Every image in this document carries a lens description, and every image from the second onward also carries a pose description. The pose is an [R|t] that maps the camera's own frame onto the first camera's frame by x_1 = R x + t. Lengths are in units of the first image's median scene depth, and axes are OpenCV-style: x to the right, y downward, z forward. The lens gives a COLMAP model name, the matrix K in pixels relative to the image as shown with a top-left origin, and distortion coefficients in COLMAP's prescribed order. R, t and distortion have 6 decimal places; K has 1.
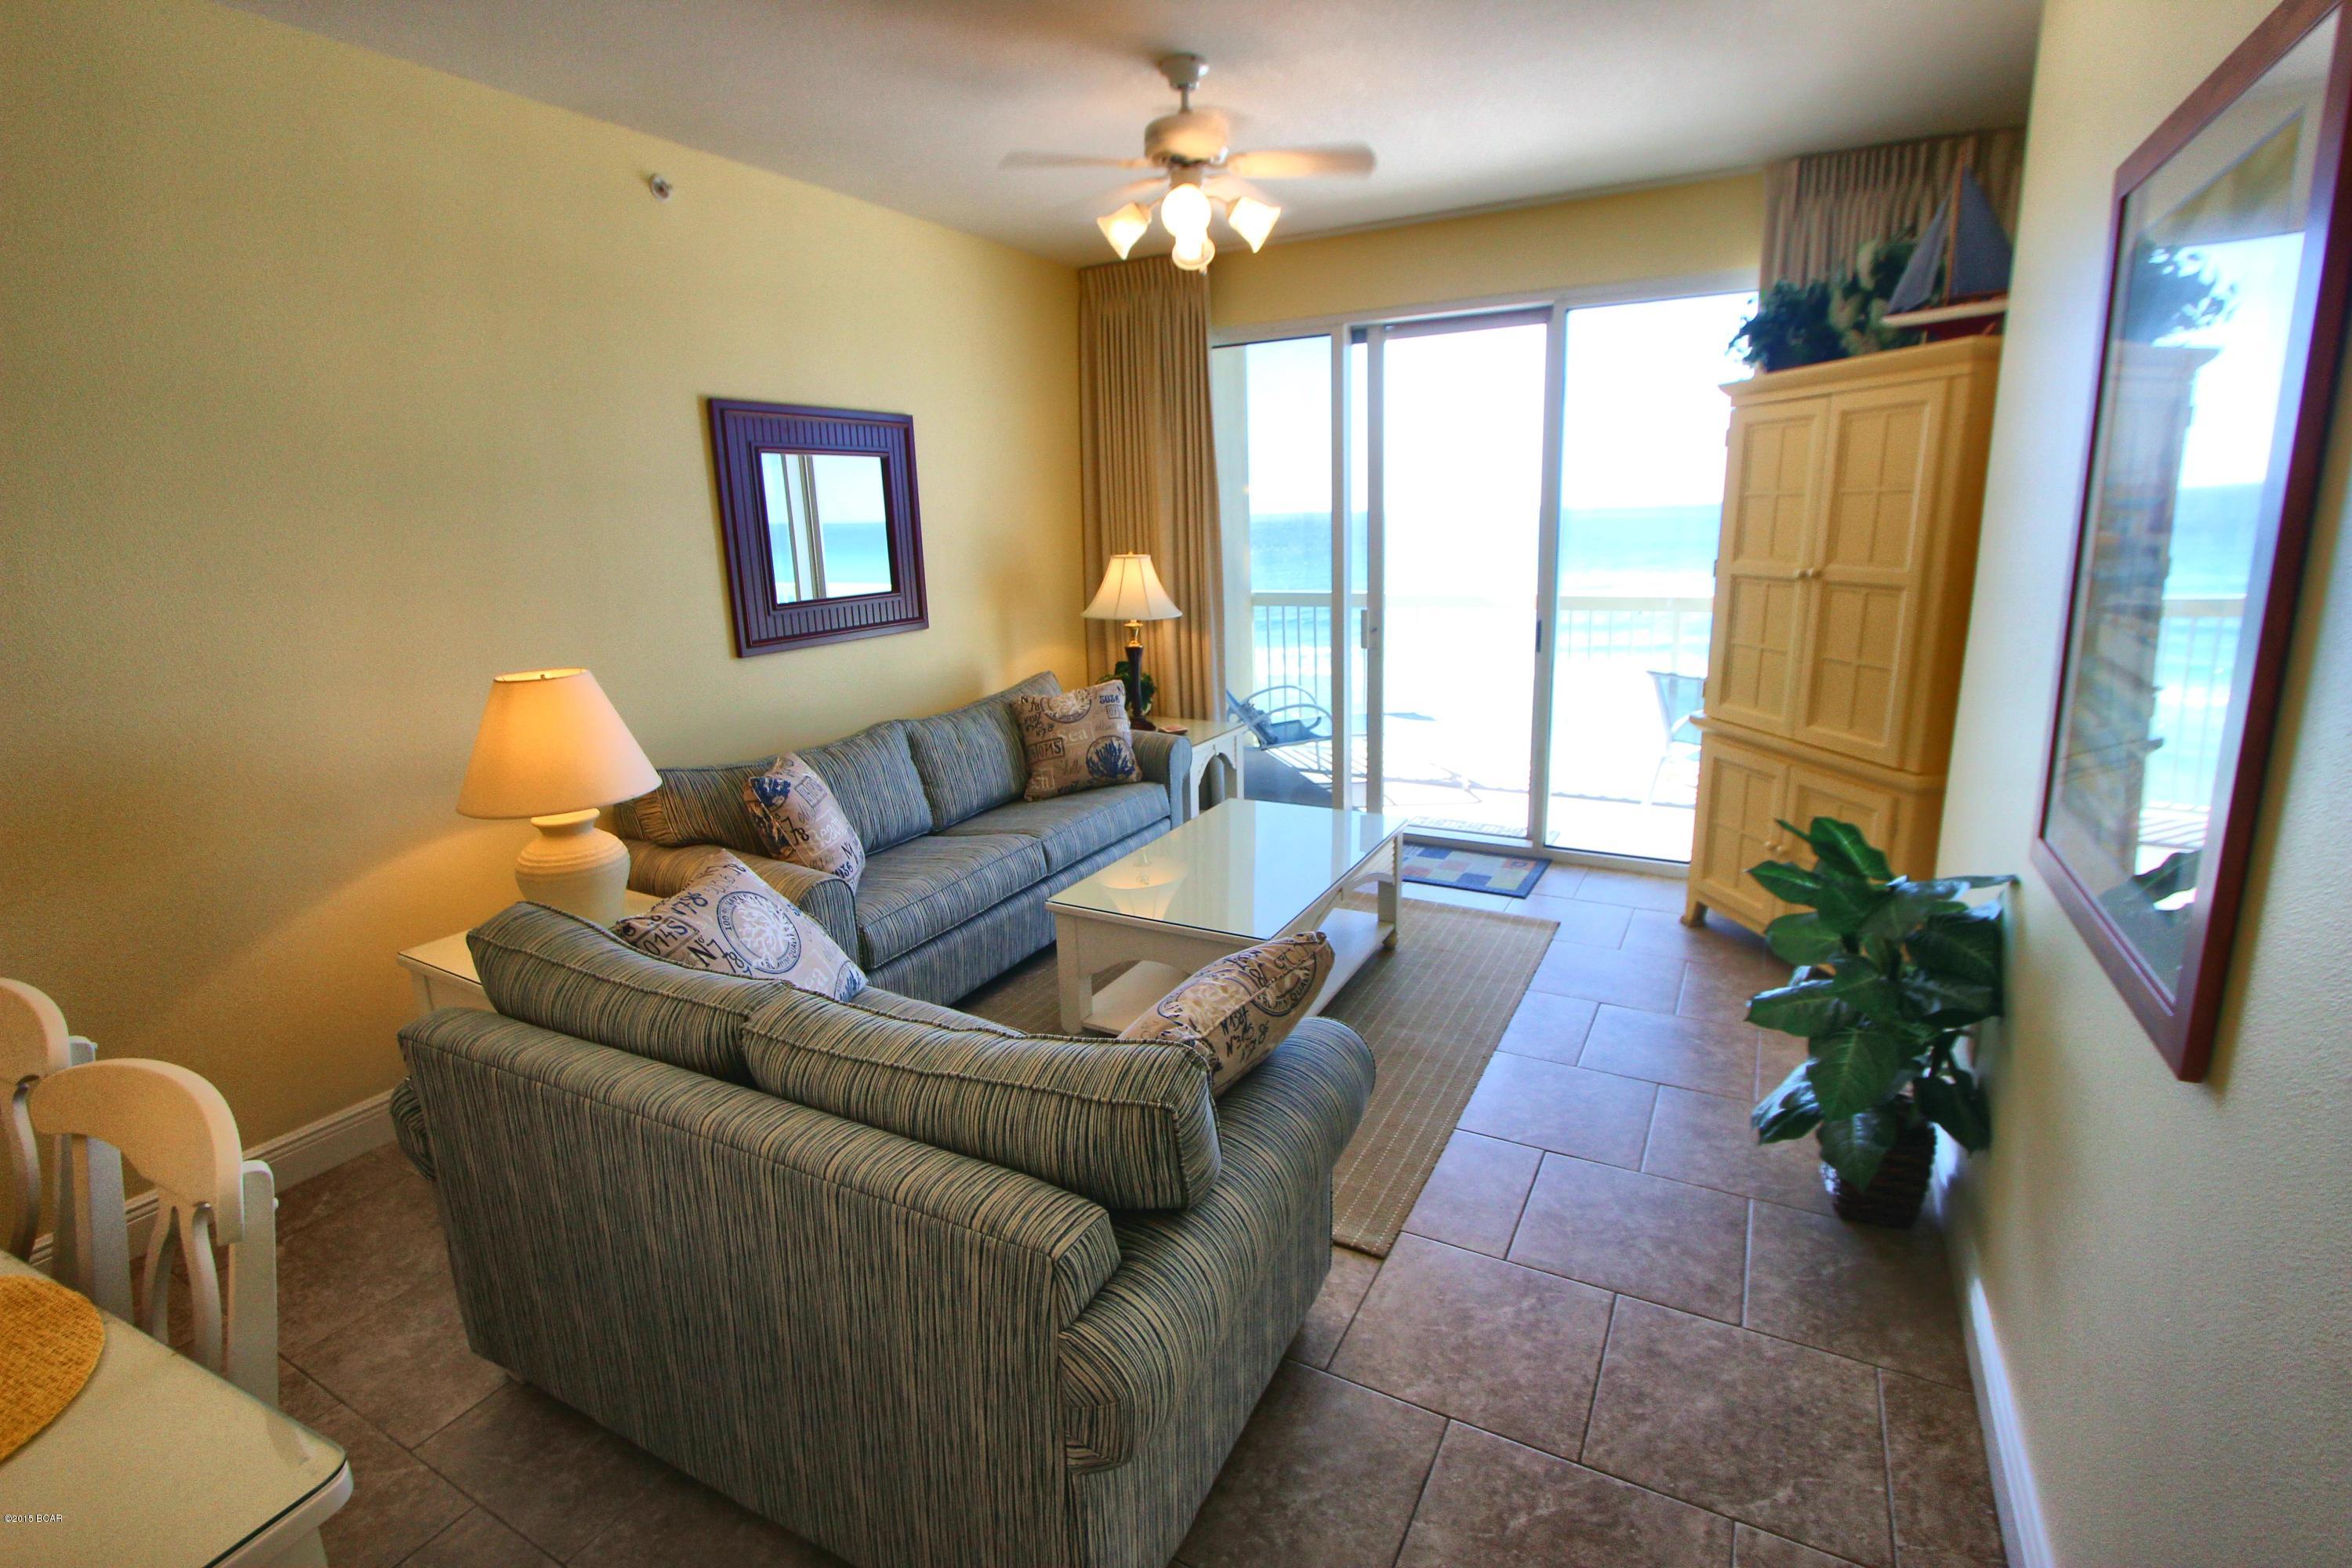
lens RADIAL K [[1082.4, 0, 1186.5], [0, 1082.4, 762.2], [0, 0, 1]] dist [-0.021200, 0.004926]
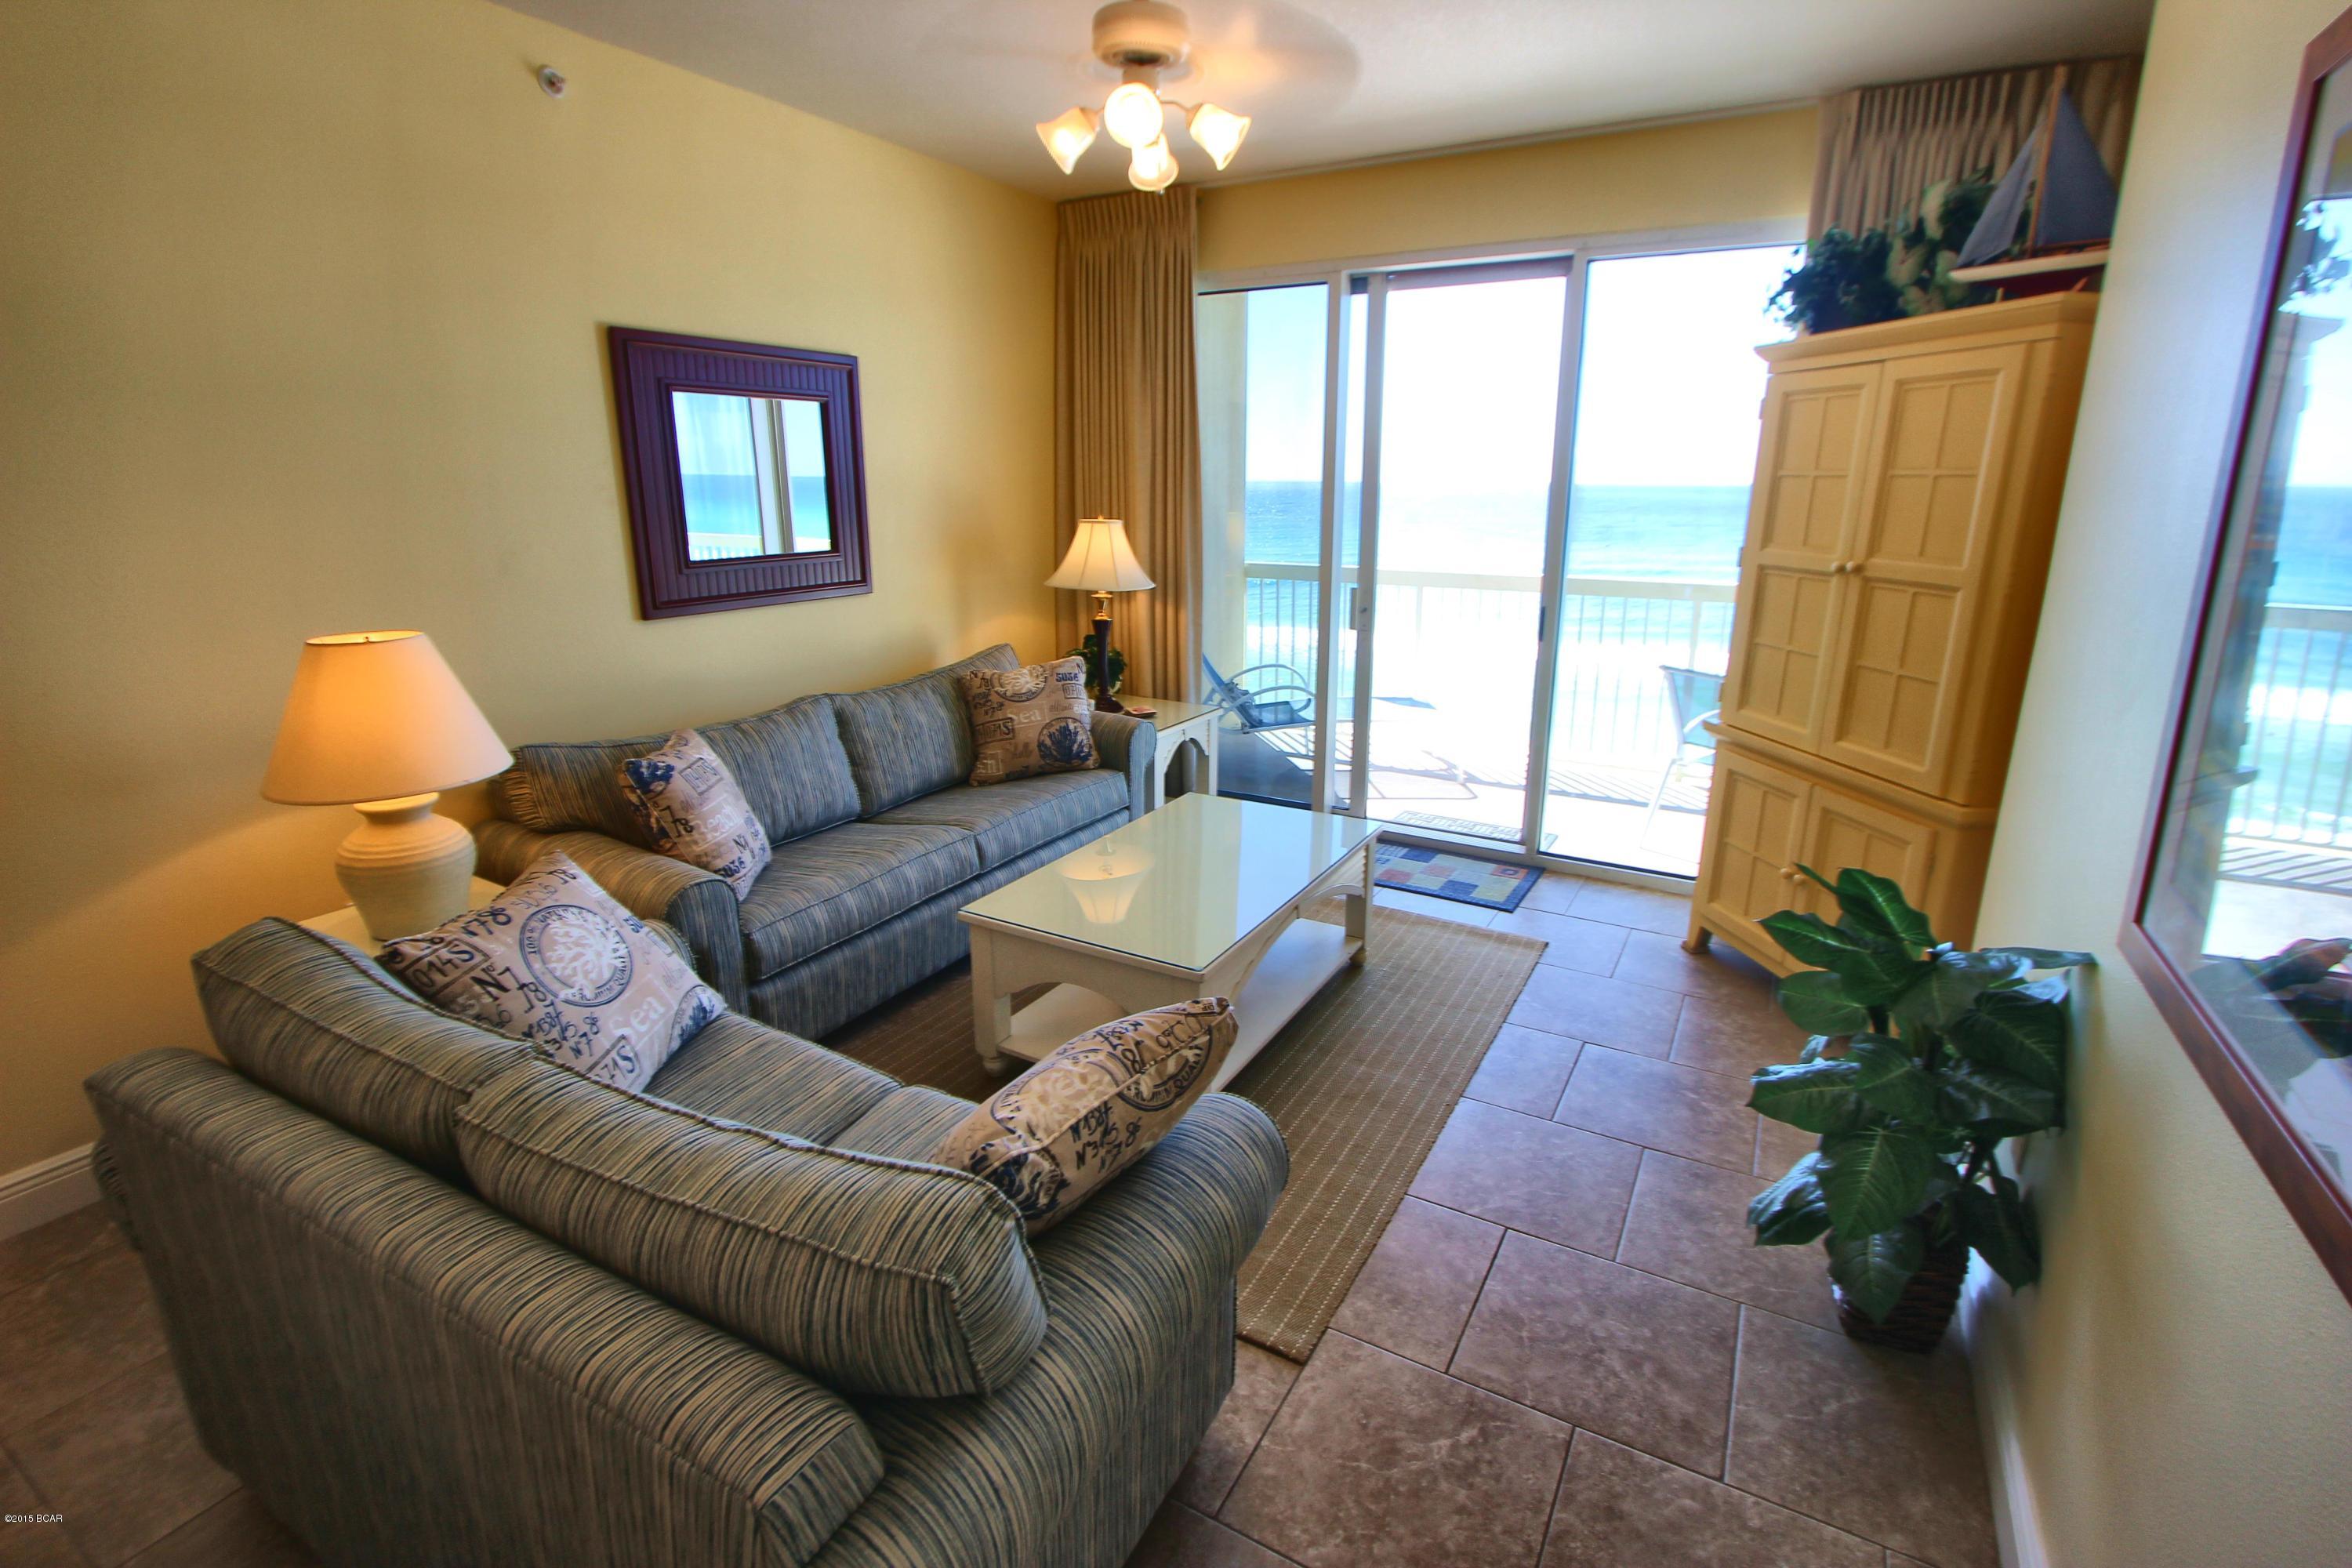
lens RADIAL K [[1082.4, 0, 1185.5], [0, 1082.4, 762.5], [0, 0, 1]] dist [-0.021200, 0.004926]
pose [[0.999264, 0.036280, -0.012490, 0.053128], [-0.035873, 0.998864, 0.031373, -0.022908], [0.013614, -0.030902, 0.999430, 0.105694]]
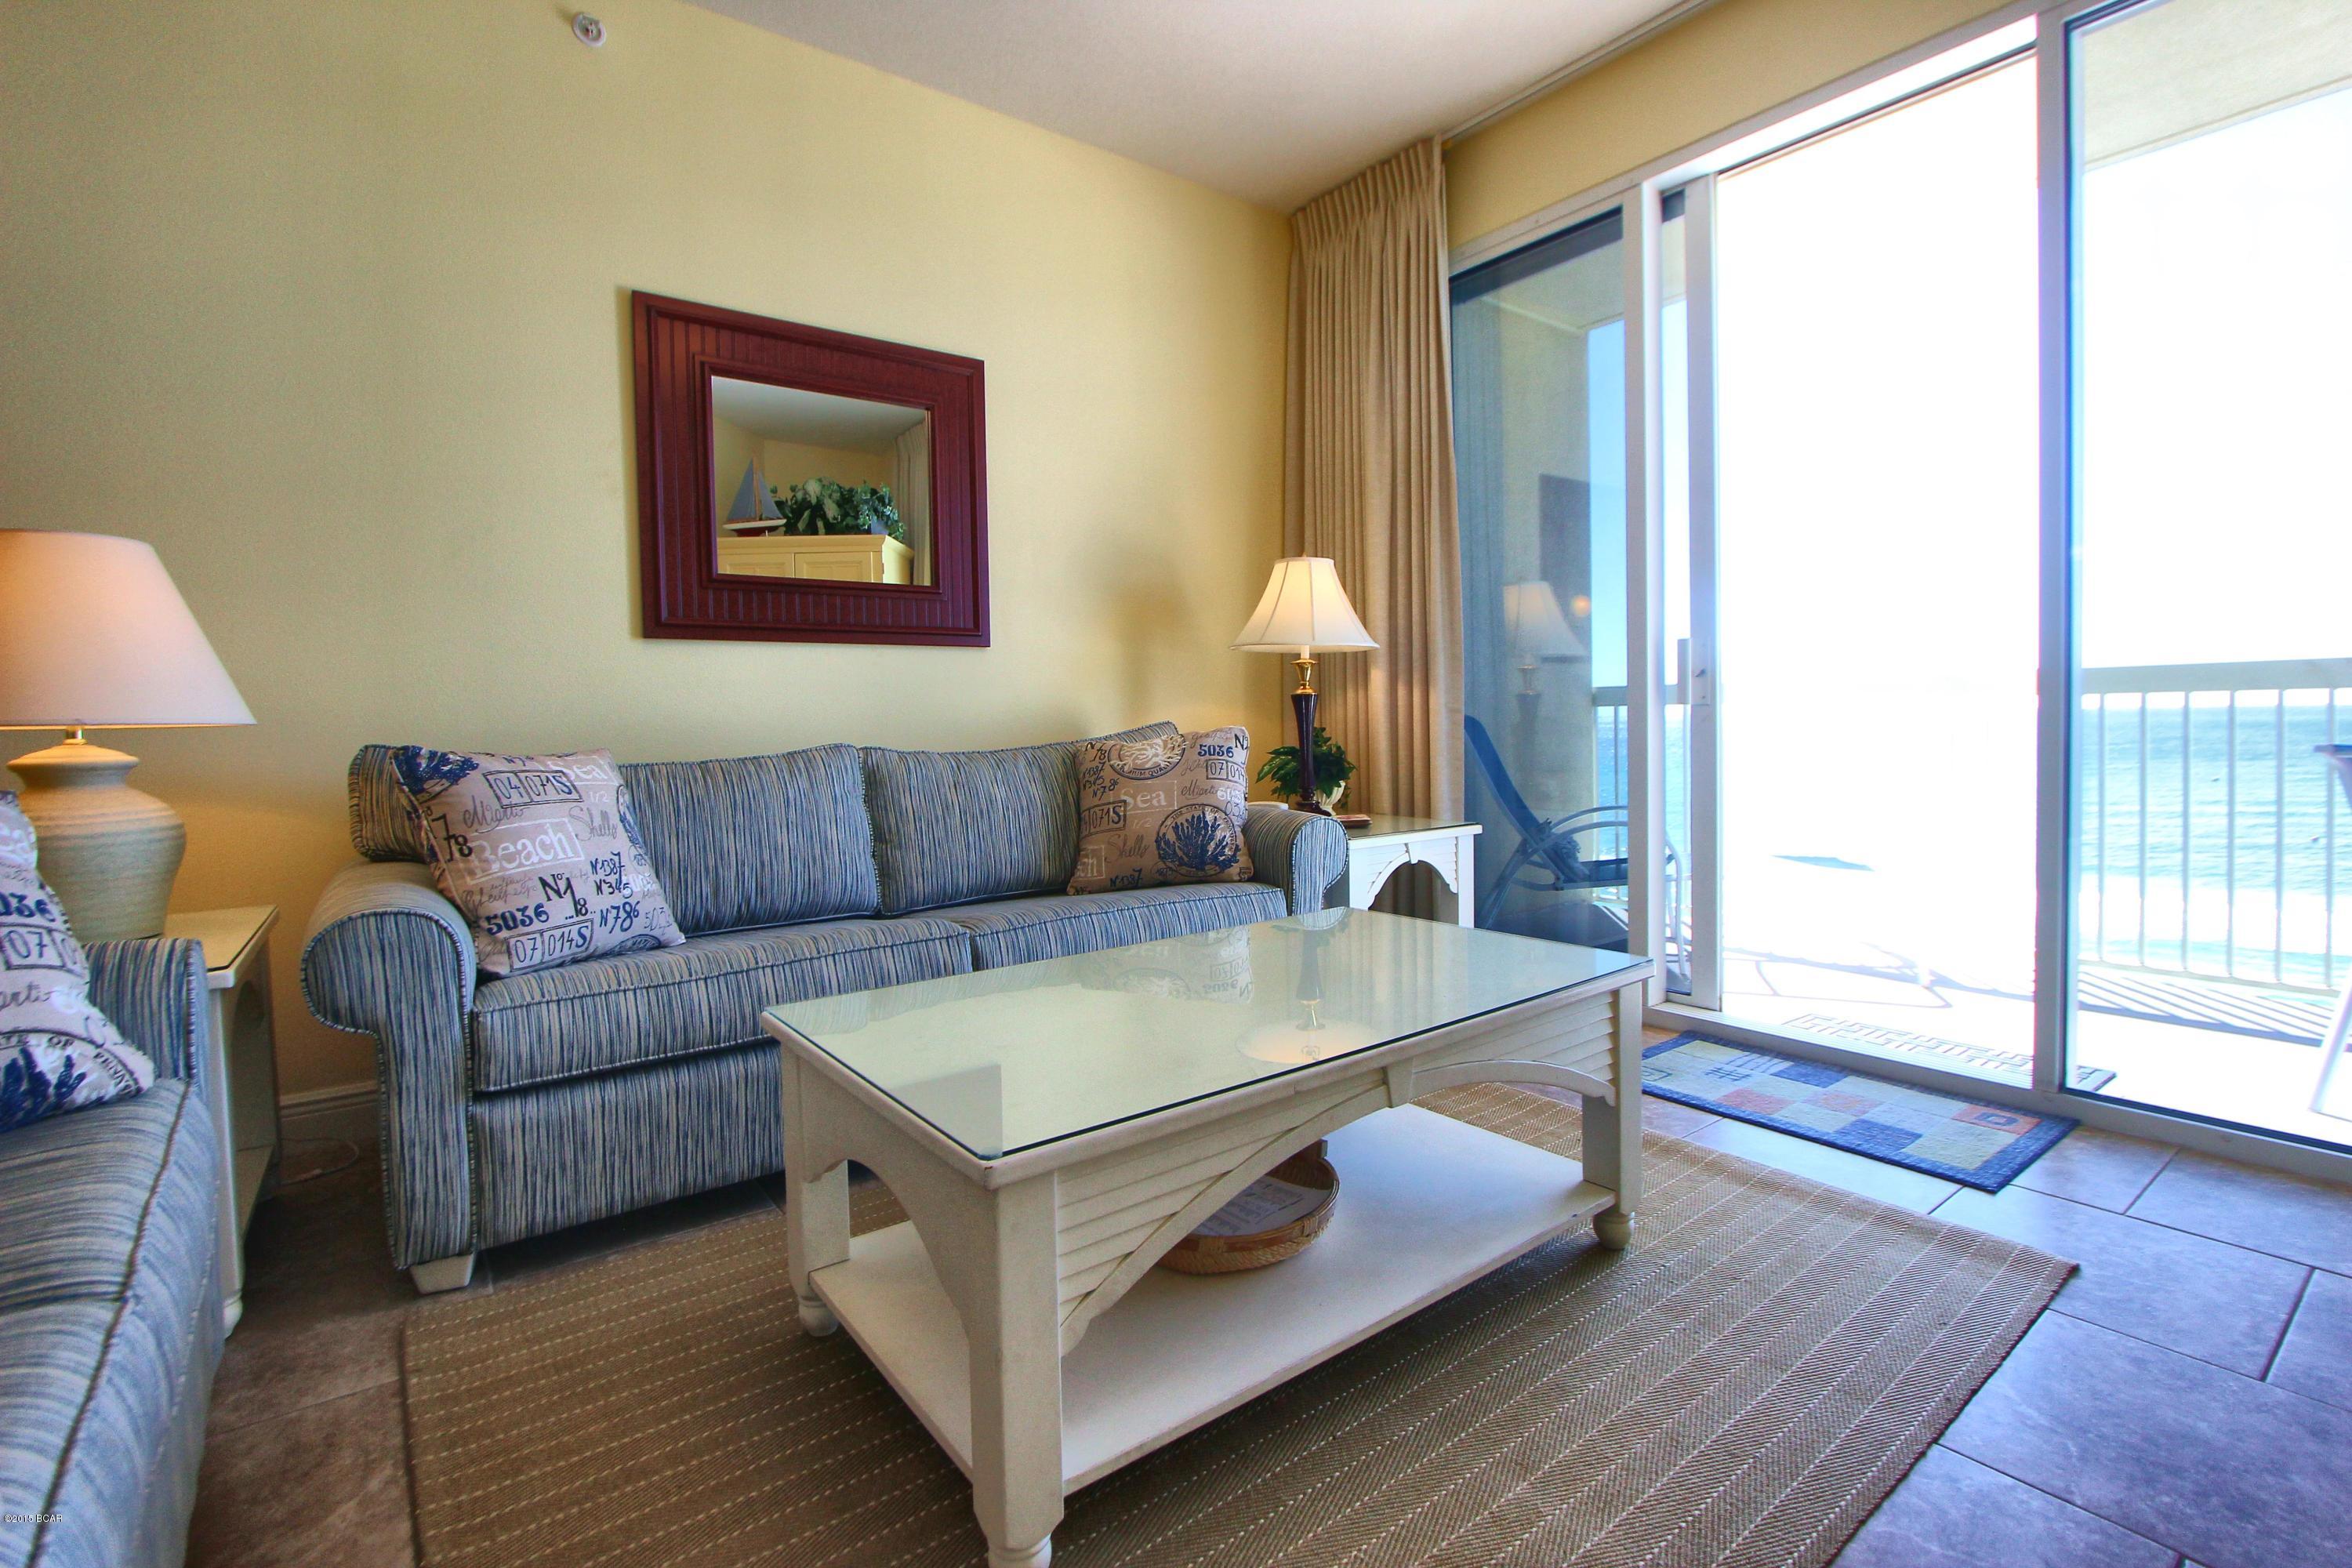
lens RADIAL K [[1082.4, 0, 1190.3], [0, 1082.4, 758.6], [0, 0, 1]] dist [-0.021200, 0.004926]
pose [[0.913837, 0.026627, -0.405207, 0.219320], [-0.099408, 0.982156, -0.159649, 0.063028], [0.393725, 0.186174, 0.900178, 0.517241]]
